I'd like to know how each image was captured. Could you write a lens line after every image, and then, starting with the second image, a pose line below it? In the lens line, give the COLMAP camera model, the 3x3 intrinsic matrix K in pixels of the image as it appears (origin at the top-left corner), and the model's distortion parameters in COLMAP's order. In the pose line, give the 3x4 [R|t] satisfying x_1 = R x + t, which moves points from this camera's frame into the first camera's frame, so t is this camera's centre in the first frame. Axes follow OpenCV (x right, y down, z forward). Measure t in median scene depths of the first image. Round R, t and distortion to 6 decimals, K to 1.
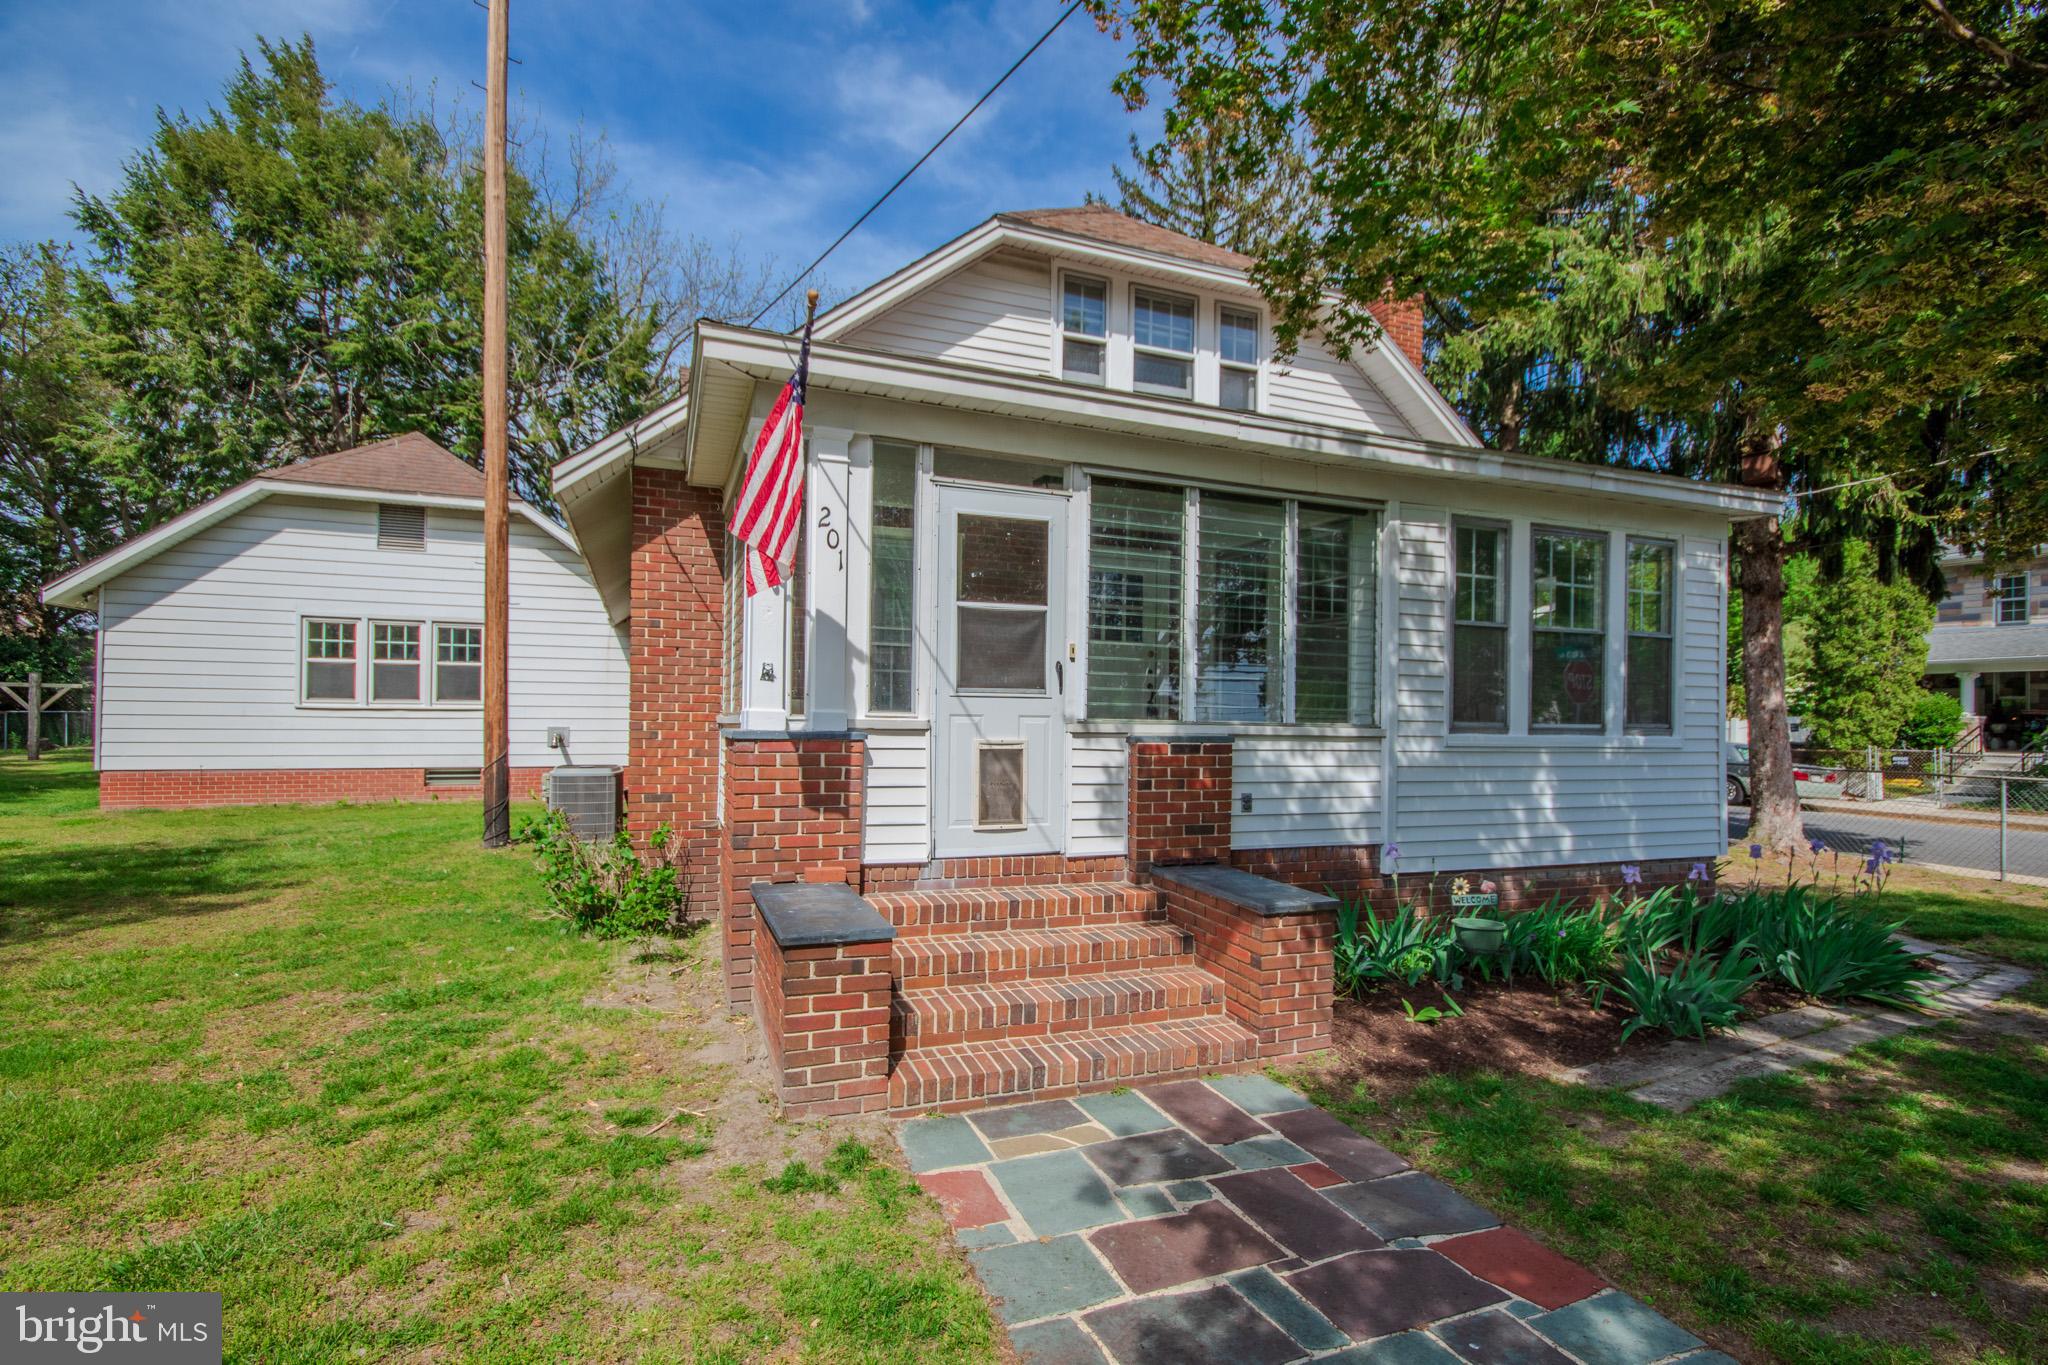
lens RADIAL K [[951.3, 0, 1013.8], [0, 951.3, 720.1], [0, 0, 1]] dist [-0.000772, 0.000241]
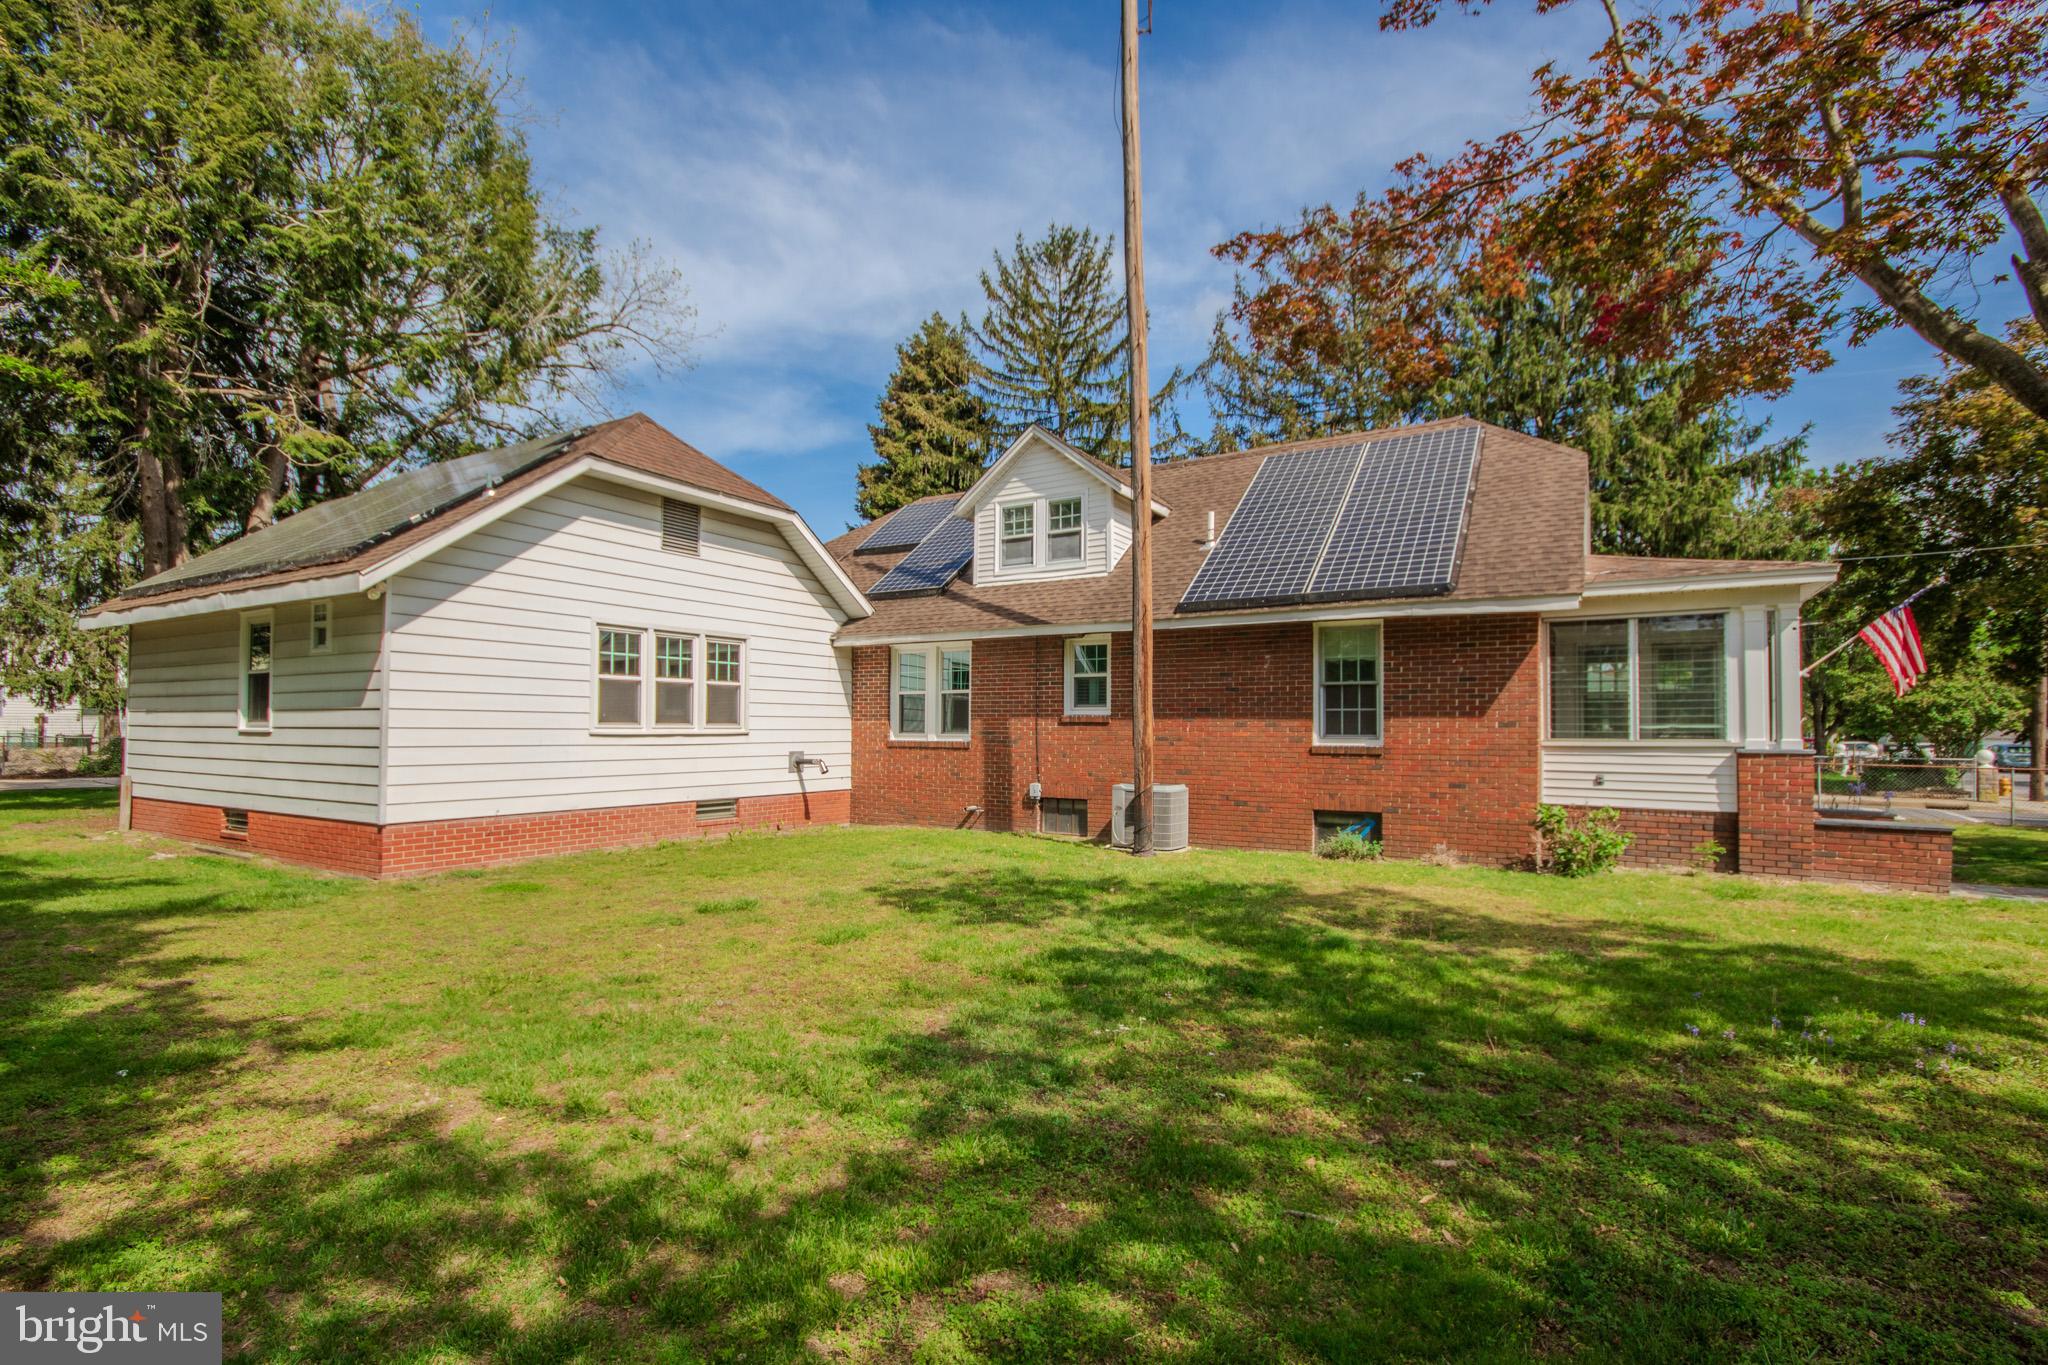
lens RADIAL K [[951.3, 0, 1013.8], [0, 951.3, 720.1], [0, 0, 1]] dist [-0.000772, 0.000241]
pose [[0.797649, -0.002437, 0.603117, -0.682729], [0.006084, 0.999973, -0.004006, -0.014139], [-0.603091, 0.006865, 0.797643, 0.087383]]
